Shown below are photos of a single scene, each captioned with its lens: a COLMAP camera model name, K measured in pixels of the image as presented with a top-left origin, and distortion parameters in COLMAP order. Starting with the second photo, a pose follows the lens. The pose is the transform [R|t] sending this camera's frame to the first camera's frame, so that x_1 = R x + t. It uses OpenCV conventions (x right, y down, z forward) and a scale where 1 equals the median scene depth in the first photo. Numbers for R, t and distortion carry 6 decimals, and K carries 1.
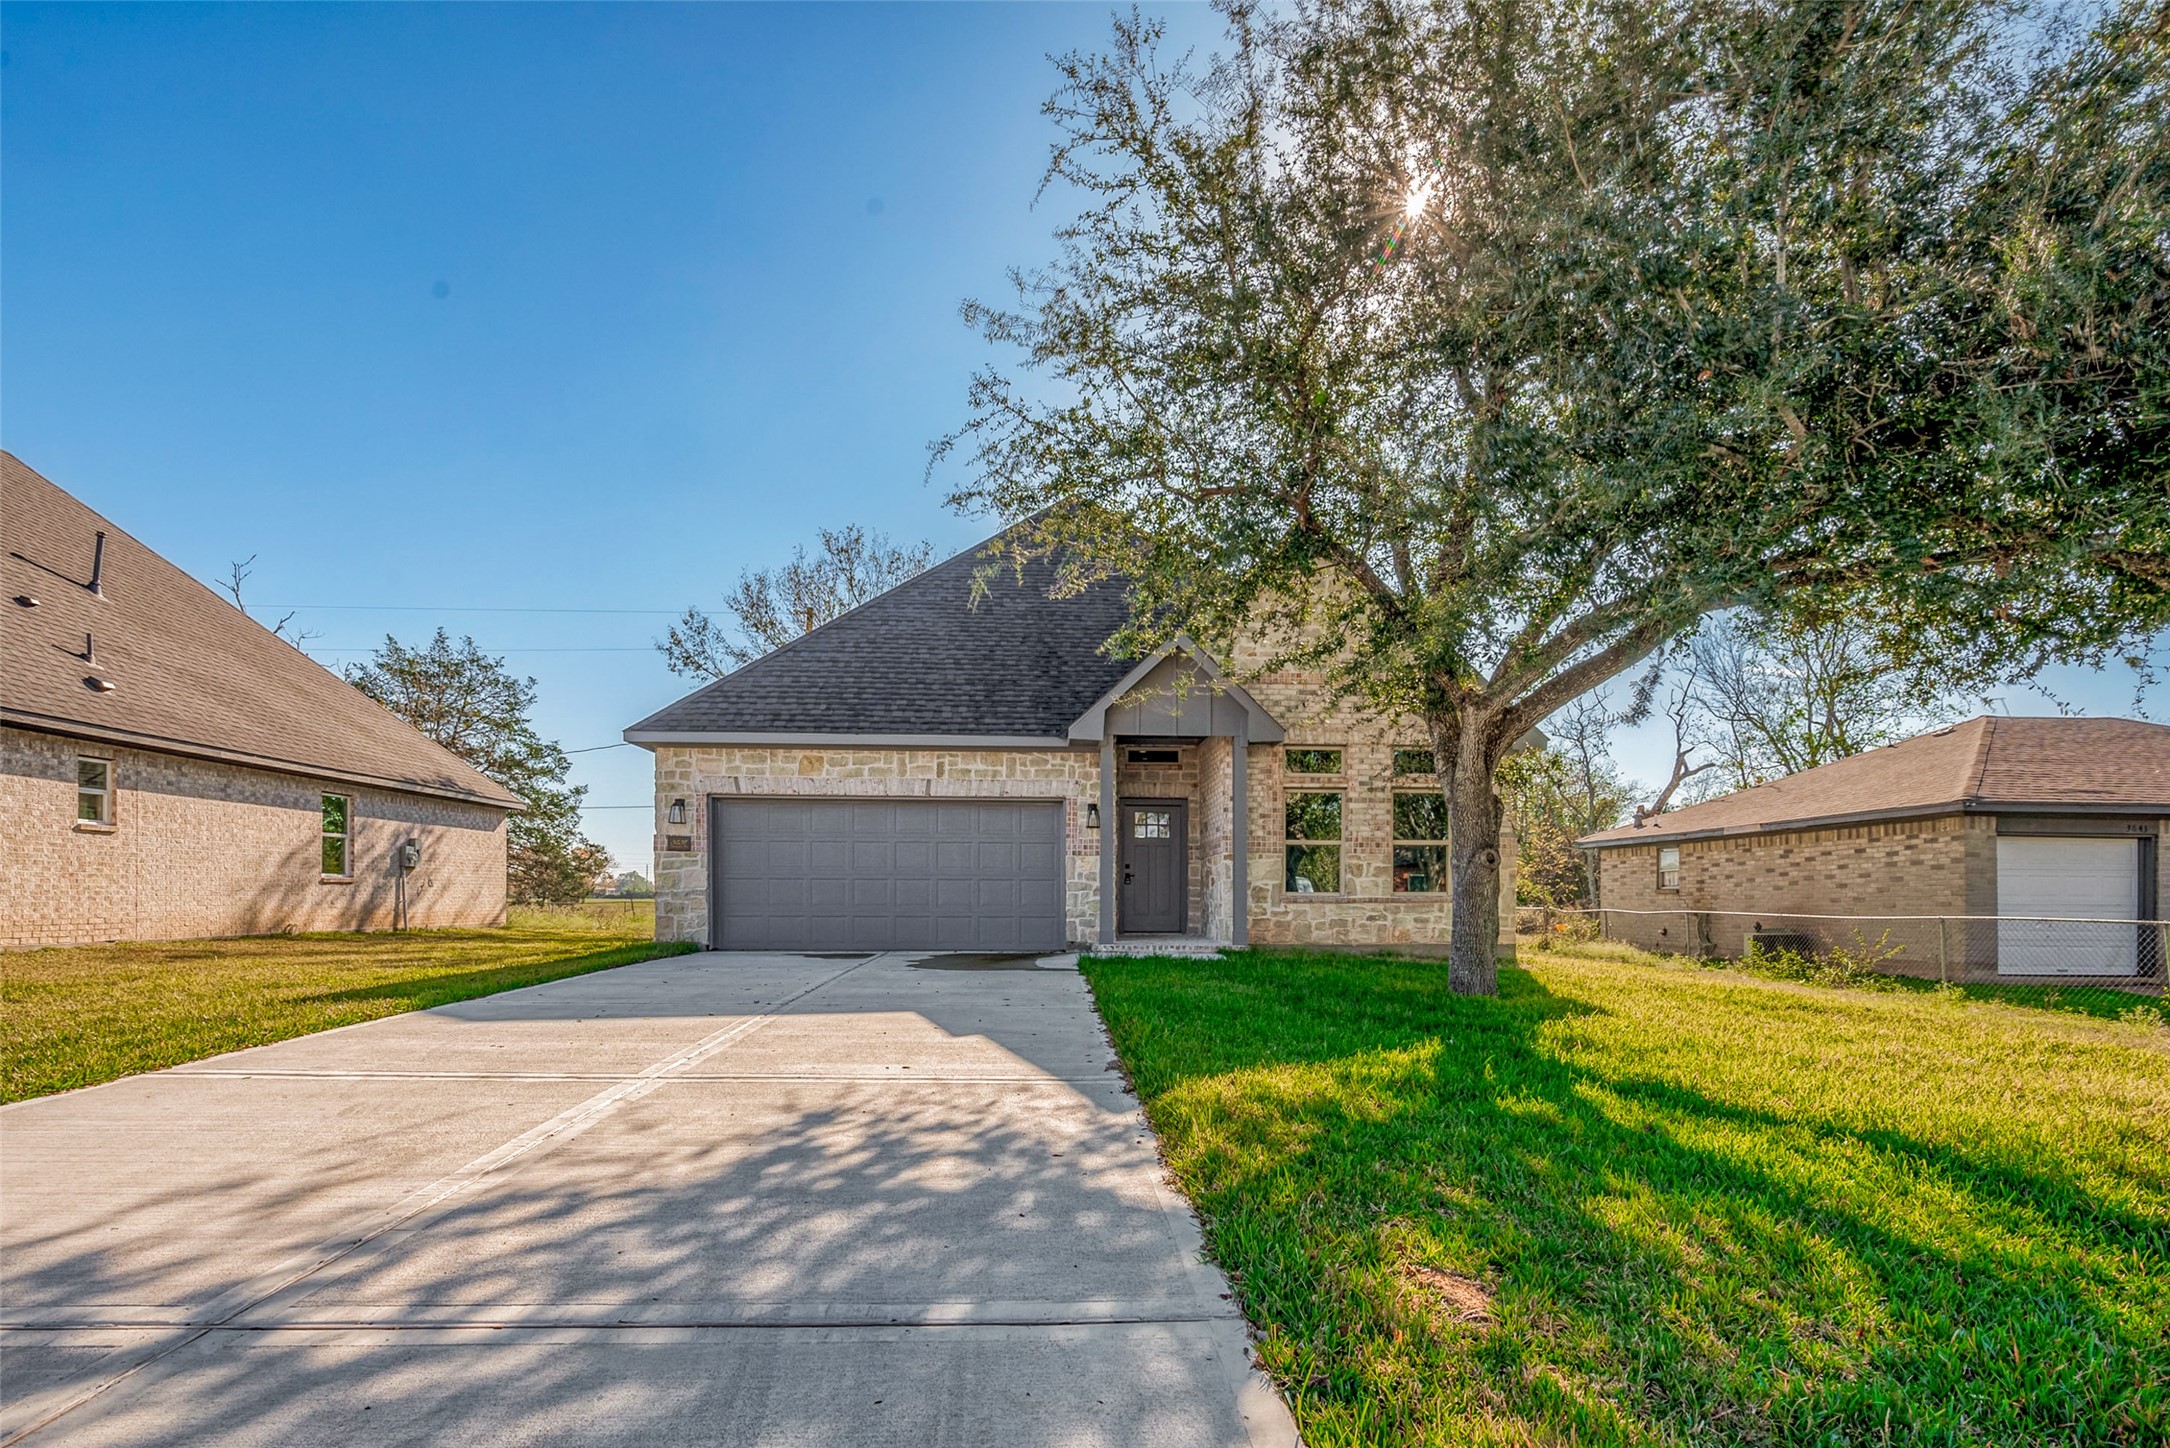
lens RADIAL K [[876.9, 0, 1099.5], [0, 876.9, 768.6], [0, 0, 1]] dist [0.000809, 0.000017]
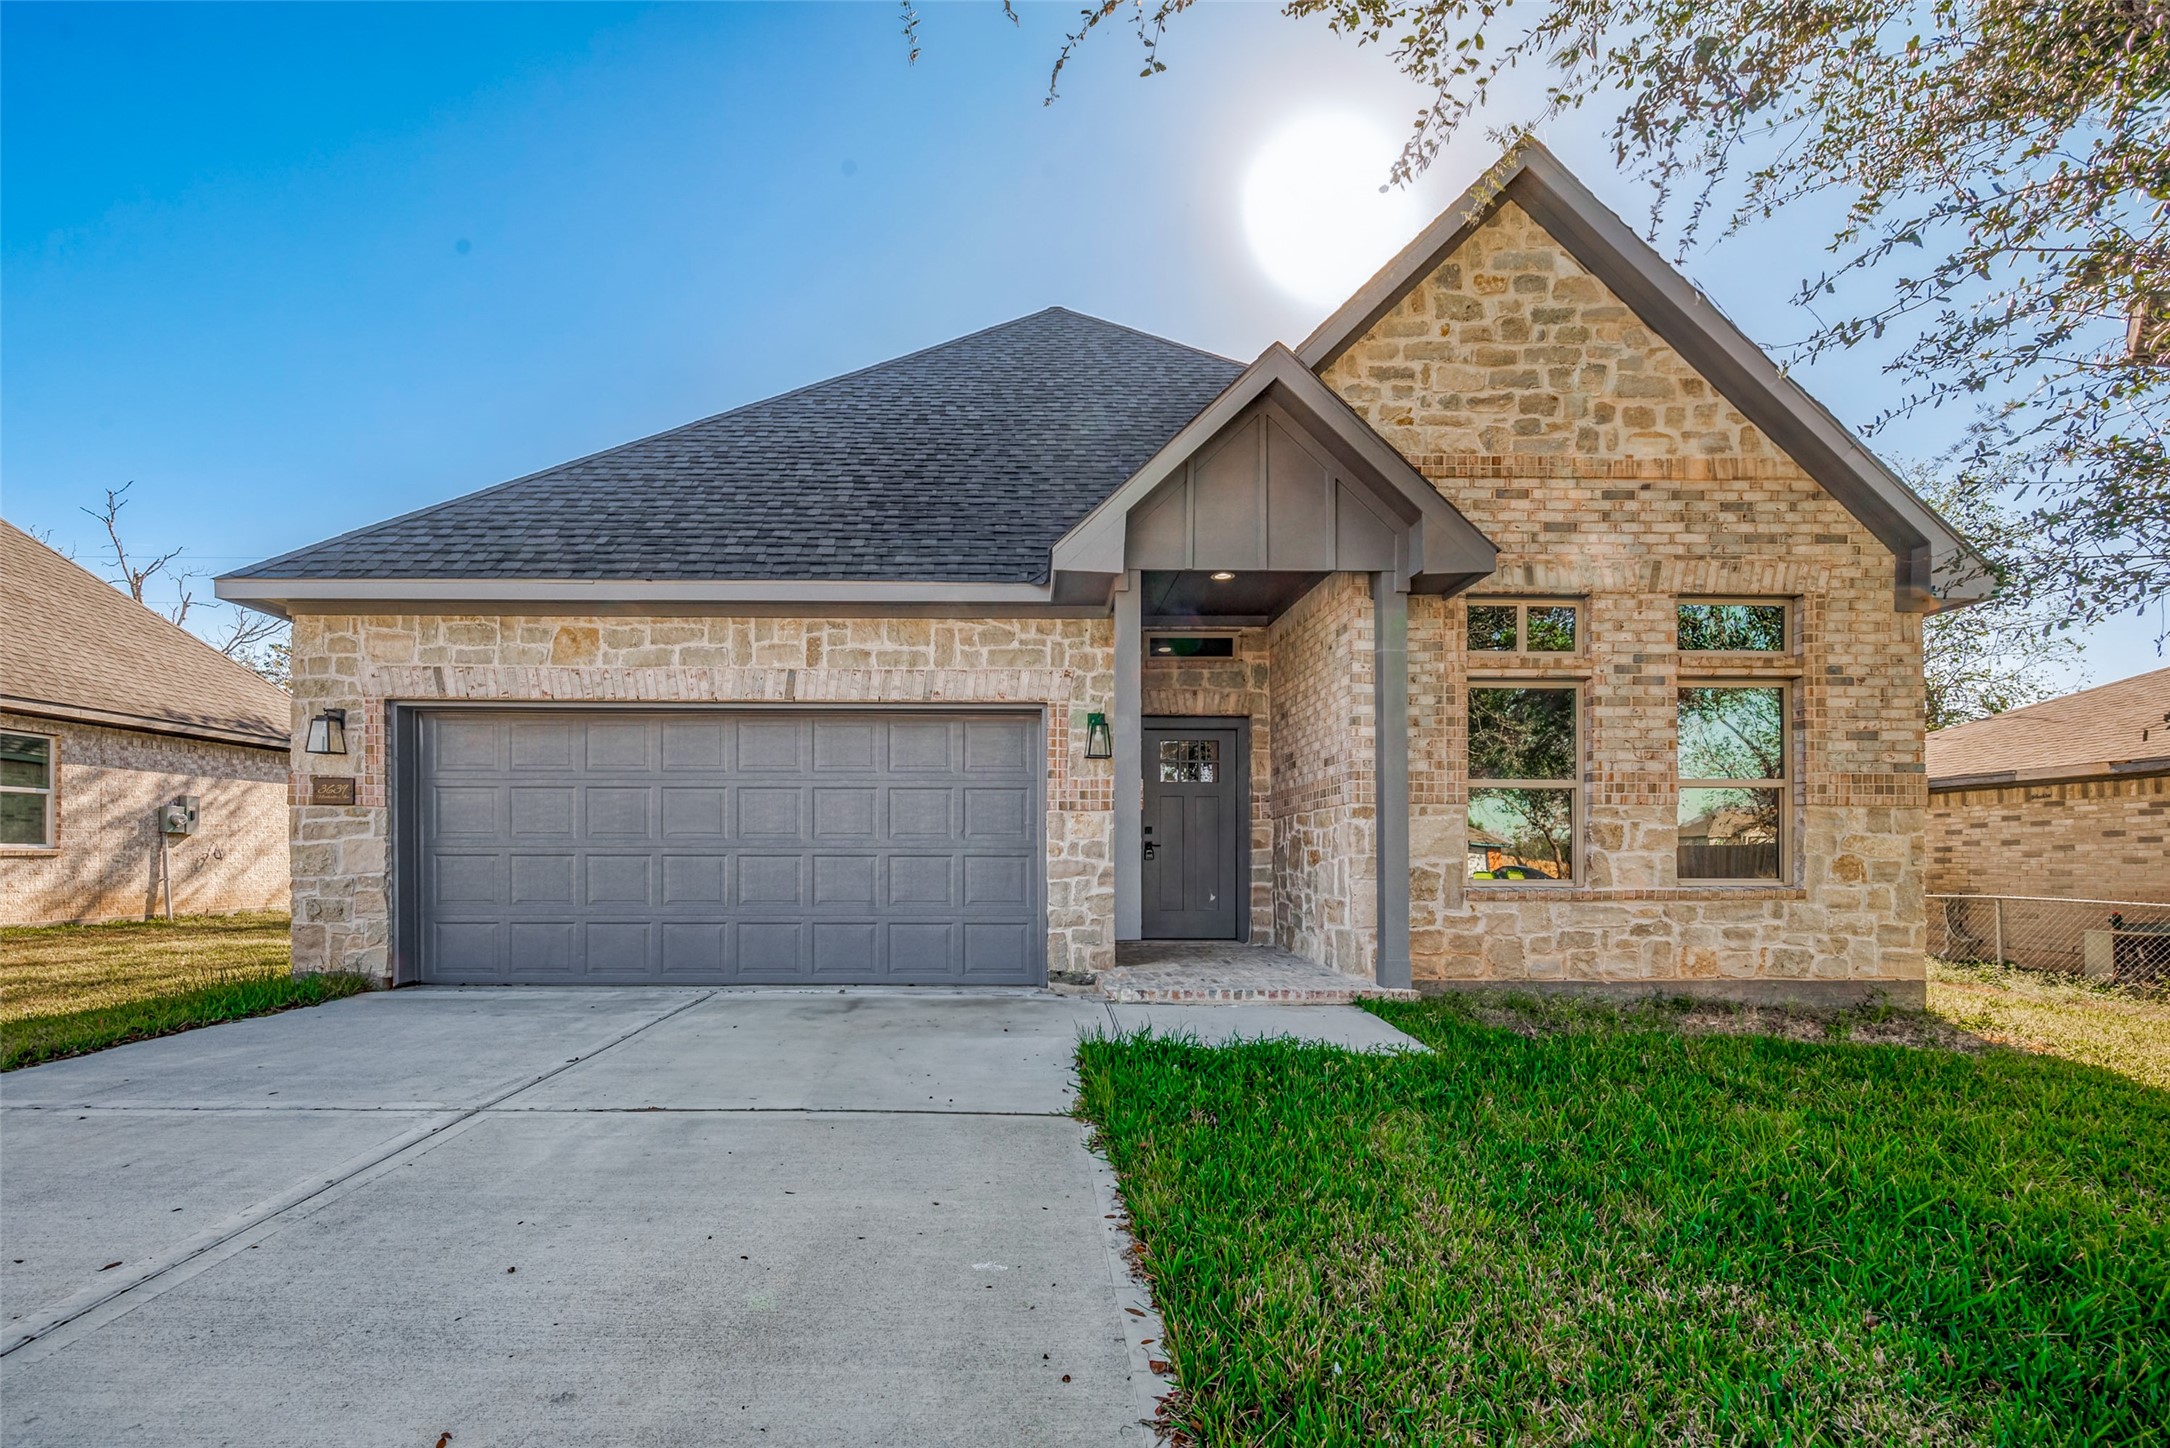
lens RADIAL K [[887.1, 0, 1085.0], [0, 887.1, 724.0], [0, 0, 1]] dist [0.002705, 0.000012]
pose [[0.999985, -0.002344, 0.004977, -0.017602], [0.002380, 0.999971, -0.007188, 0.049796], [-0.004960, 0.007200, 0.999962, 0.454621]]
